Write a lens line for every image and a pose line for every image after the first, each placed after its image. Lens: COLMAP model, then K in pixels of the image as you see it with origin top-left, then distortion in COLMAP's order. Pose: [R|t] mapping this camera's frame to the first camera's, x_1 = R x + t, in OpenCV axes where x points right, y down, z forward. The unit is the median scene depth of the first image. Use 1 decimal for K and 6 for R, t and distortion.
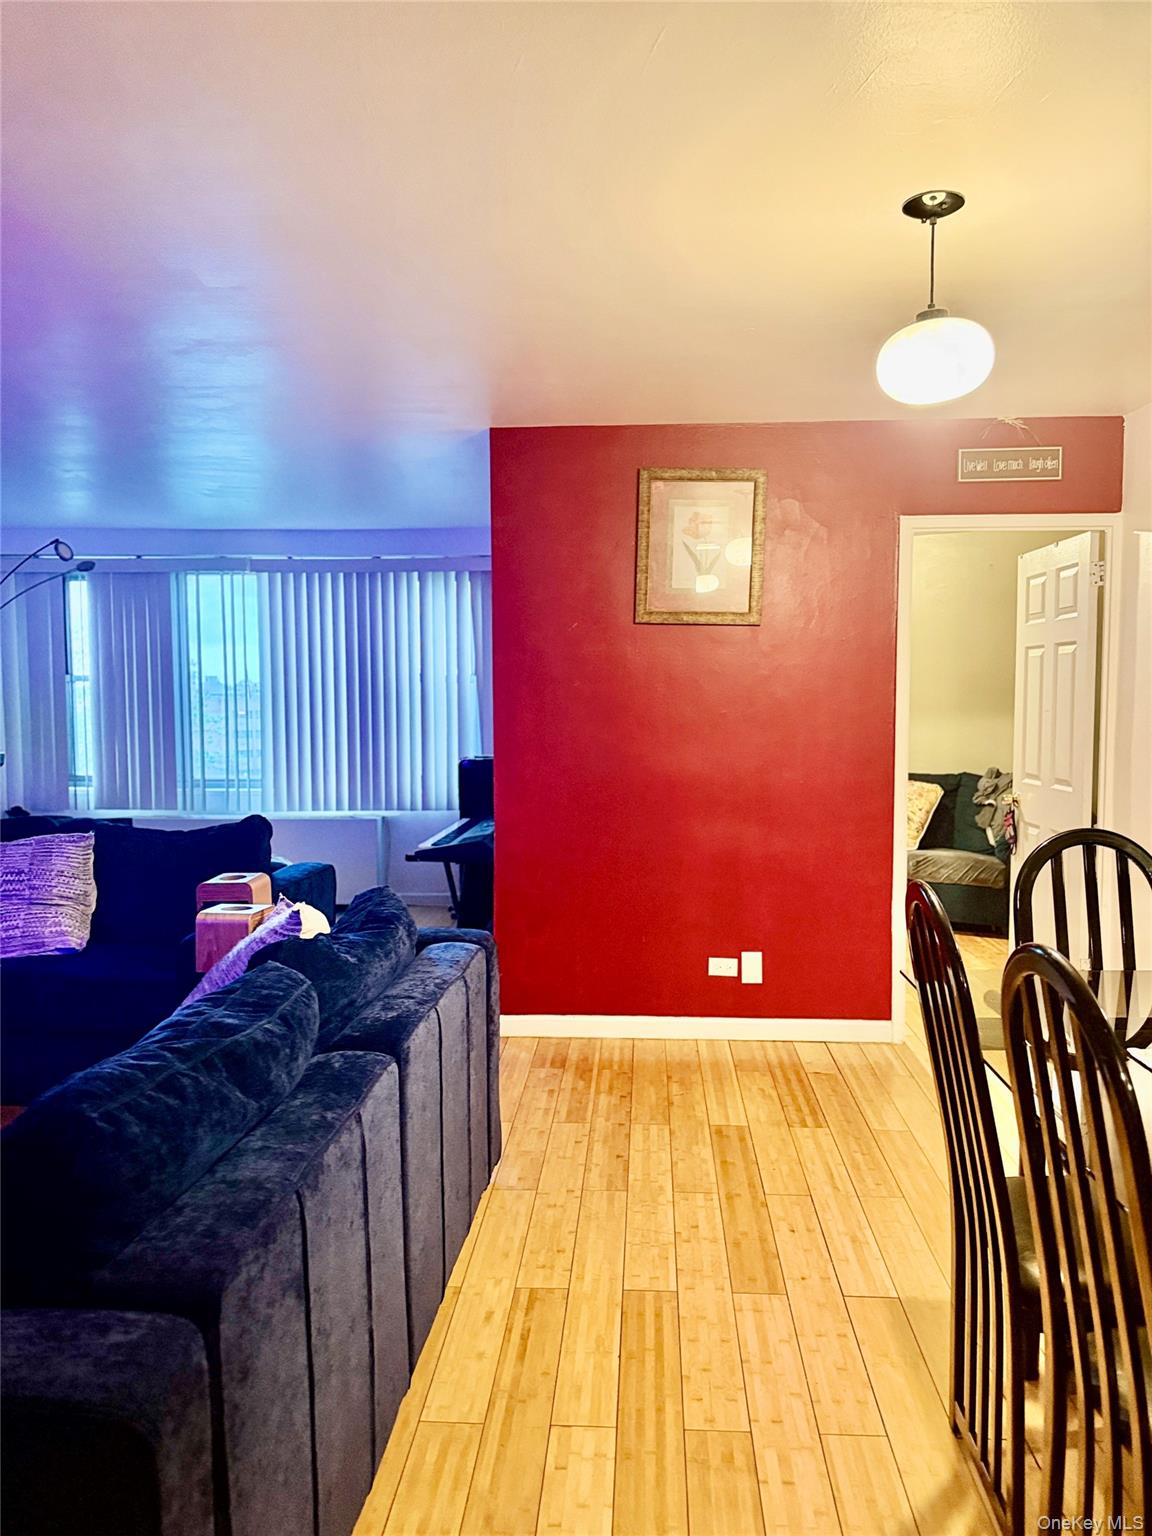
lens RADIAL K [[1075.9, 0, 576.0], [0, 1075.9, 768.0], [0, 0, 1]] dist [0.101213, -0.153964]
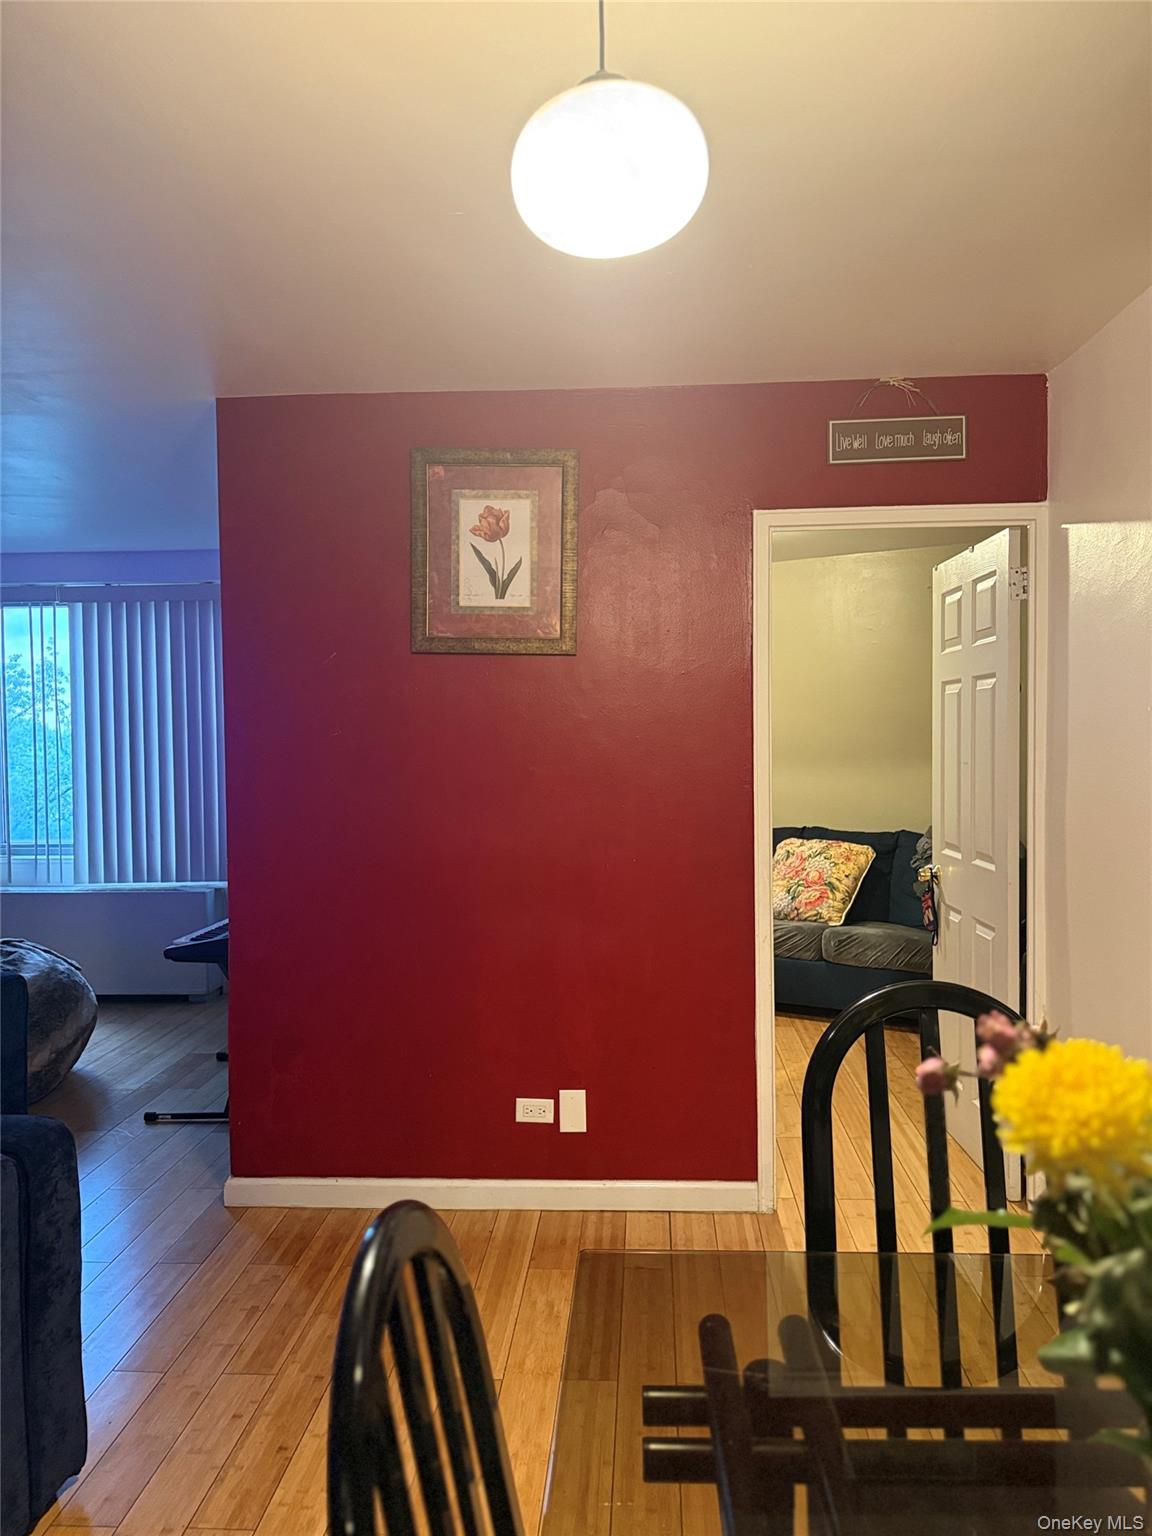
lens RADIAL K [[1085.8, 0, 558.5], [0, 1085.8, 775.0], [0, 0, 1]] dist [0.083427, -0.148802]
pose [[0.999929, -0.008057, -0.008759, 0.159681], [0.007773, 0.999460, -0.031933, -0.023169], [0.009012, 0.031863, 0.999452, 0.235983]]
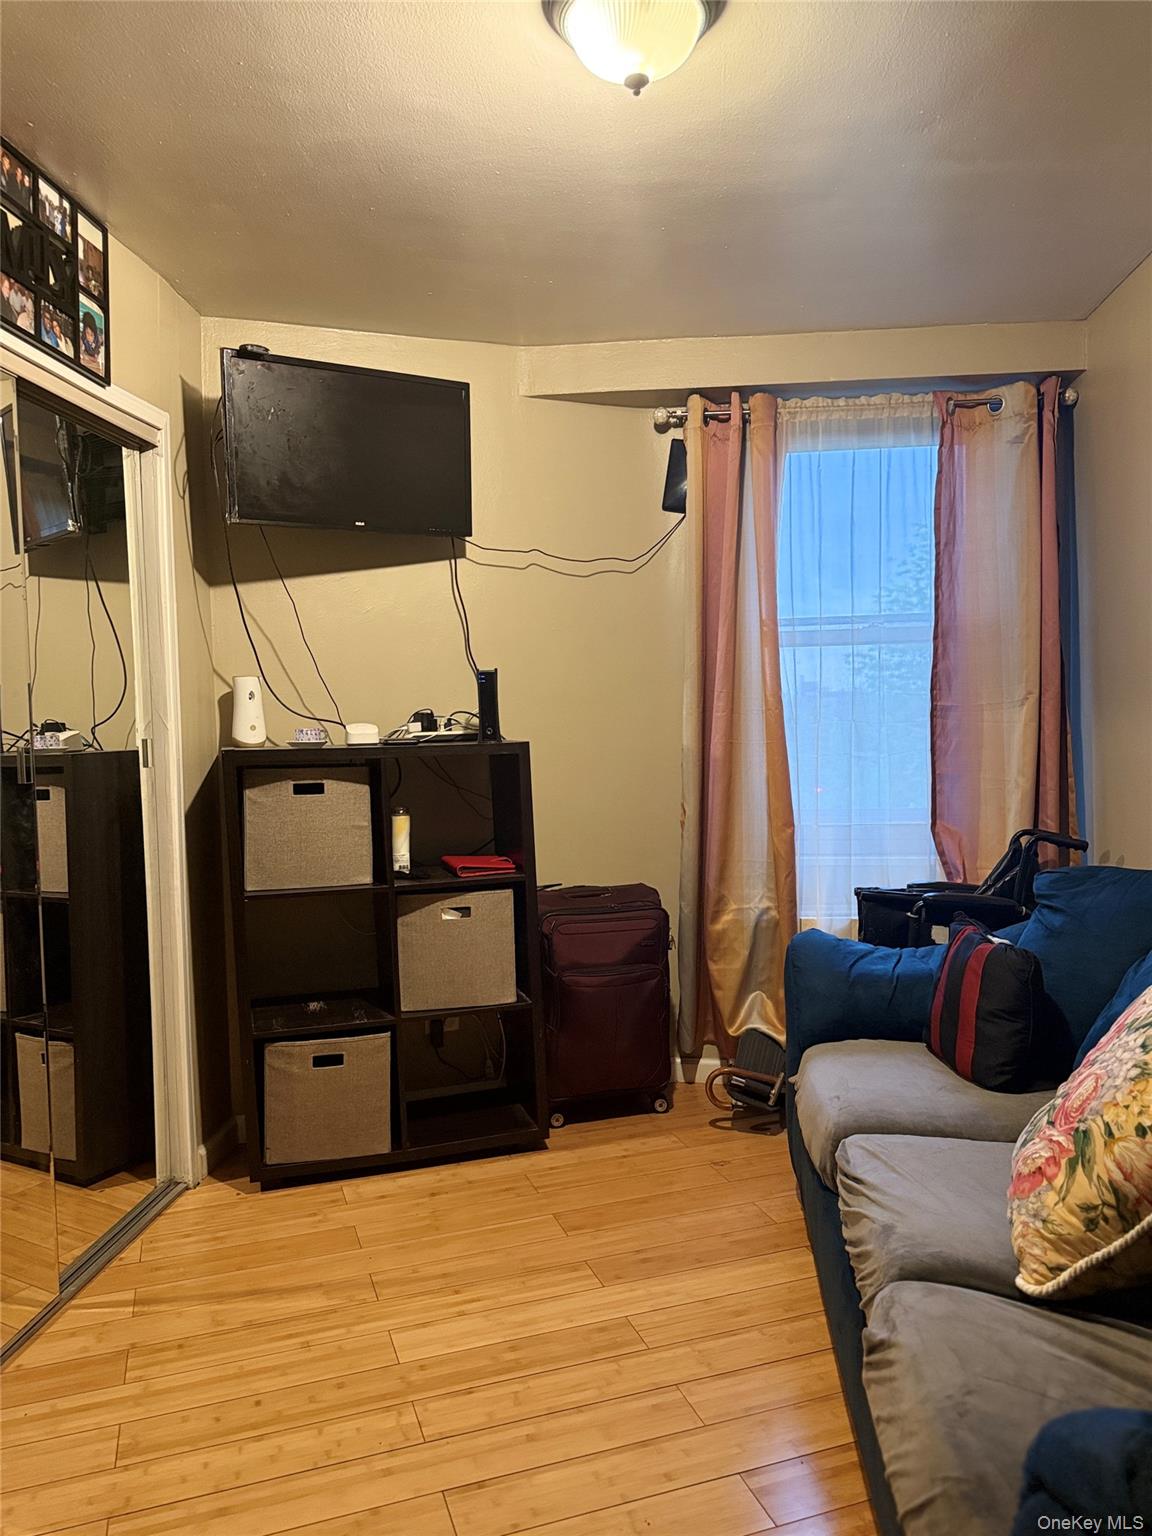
lens RADIAL K [[1075.9, 0, 576.0], [0, 1075.9, 768.0], [0, 0, 1]] dist [0.101213, -0.153964]
pose [[0.391107, 0.037069, -0.919598, 0.741562], [-0.046564, 0.998706, 0.020454, -0.053121], [0.919167, 0.034821, 0.392327, 1.266100]]
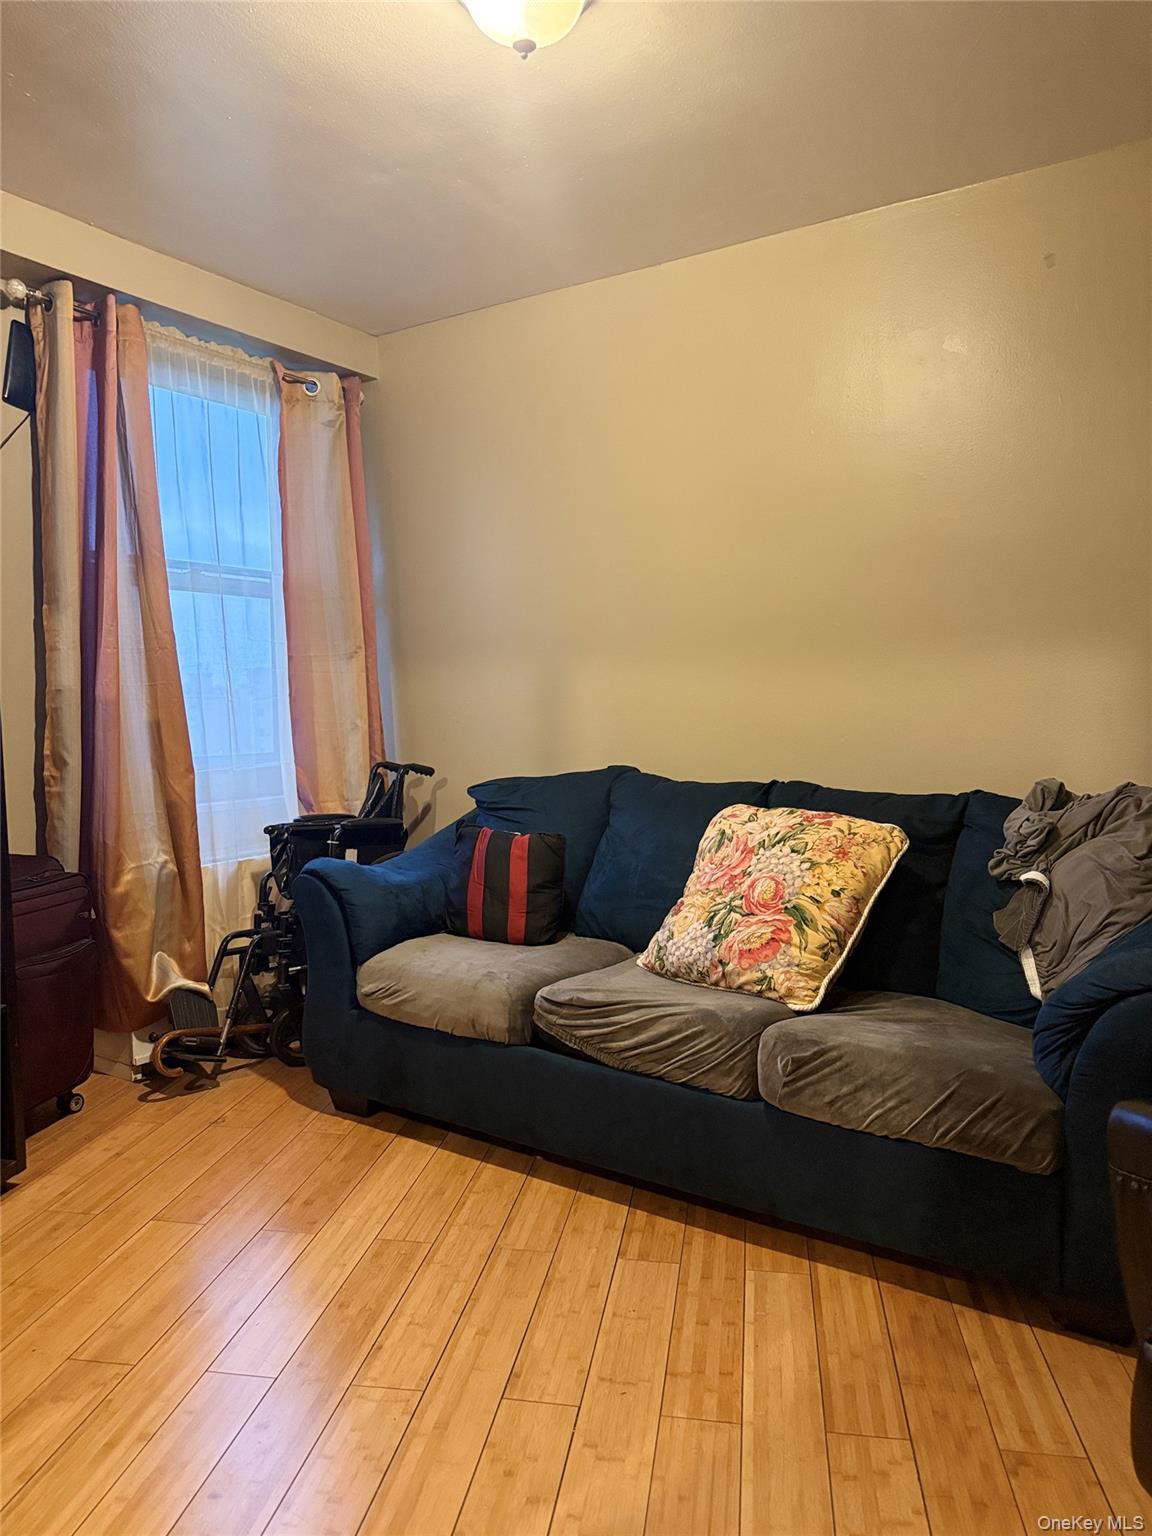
lens RADIAL K [[1075.9, 0, 576.0], [0, 1075.9, 768.0], [0, 0, 1]] dist [0.101213, -0.153964]
pose [[0.995364, 0.006077, -0.095988, 0.414547], [-0.005872, 0.999980, 0.002425, -0.007399], [0.096000, -0.001850, 0.995380, 0.981745]]
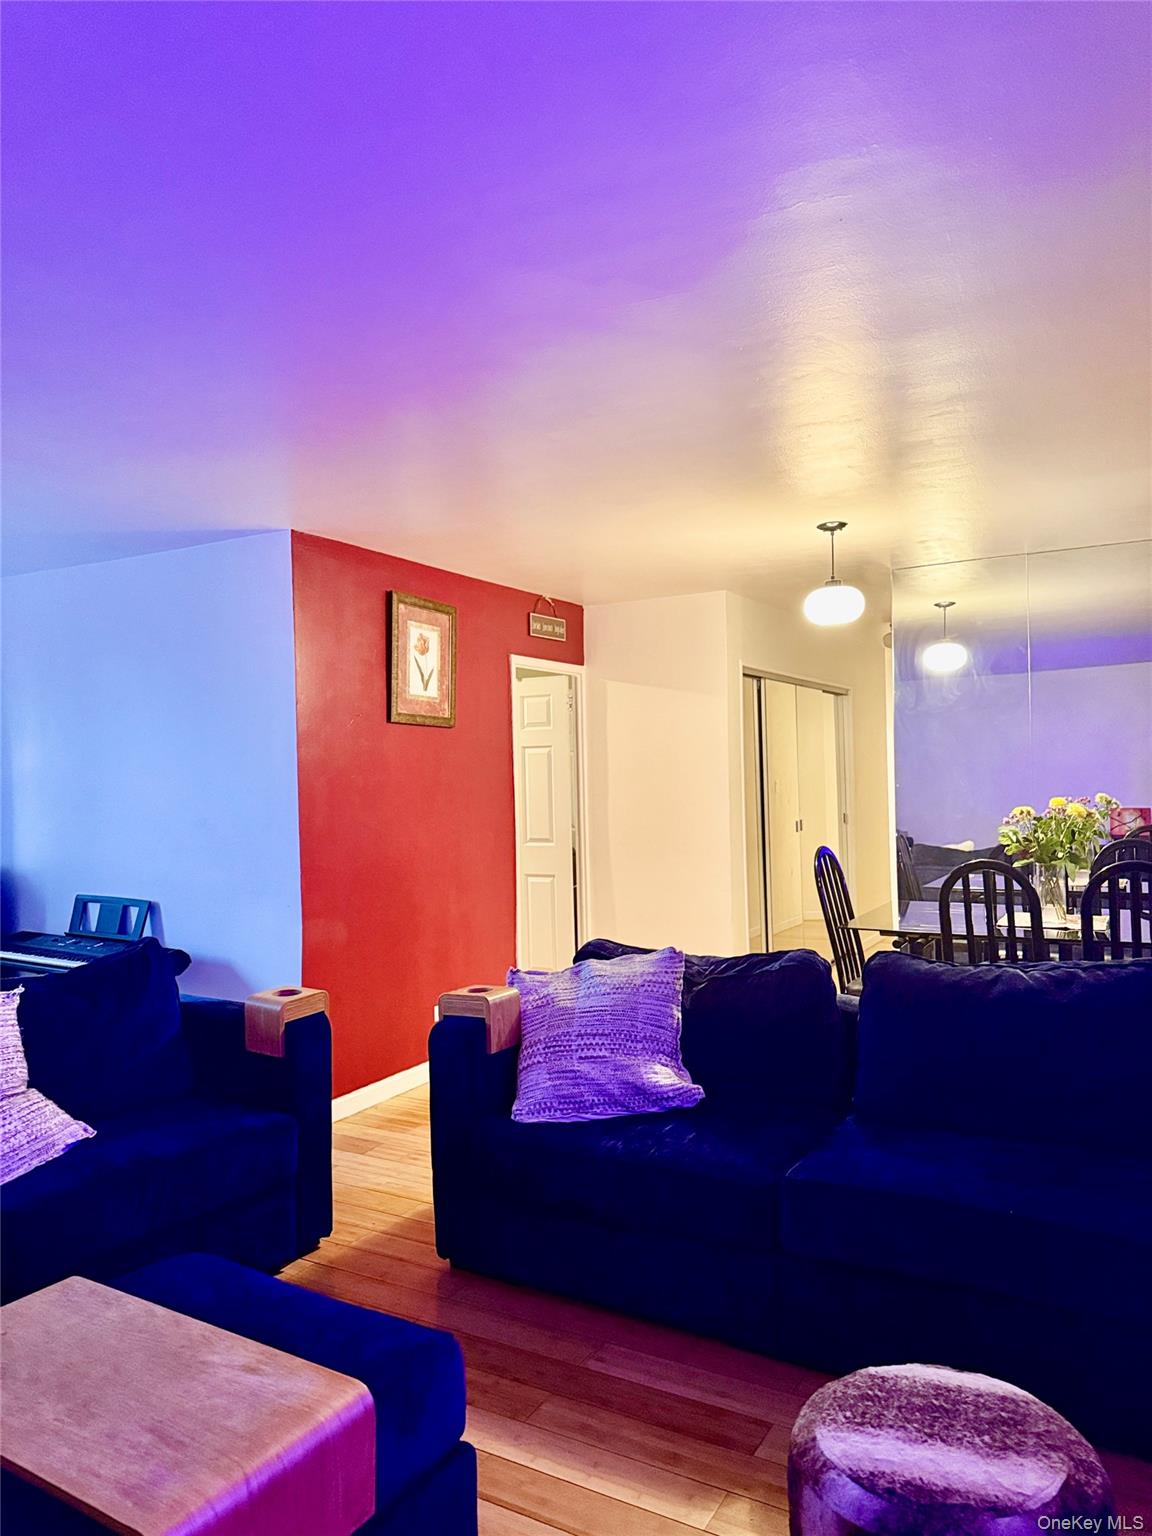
lens RADIAL K [[1075.9, 0, 576.0], [0, 1075.9, 768.0], [0, 0, 1]] dist [0.101213, -0.153964]
pose [[0.445556, -0.001398, 0.895253, -0.859018], [0.086930, 0.995341, -0.041710, -0.020596], [-0.891024, 0.096408, 0.443601, 0.313769]]
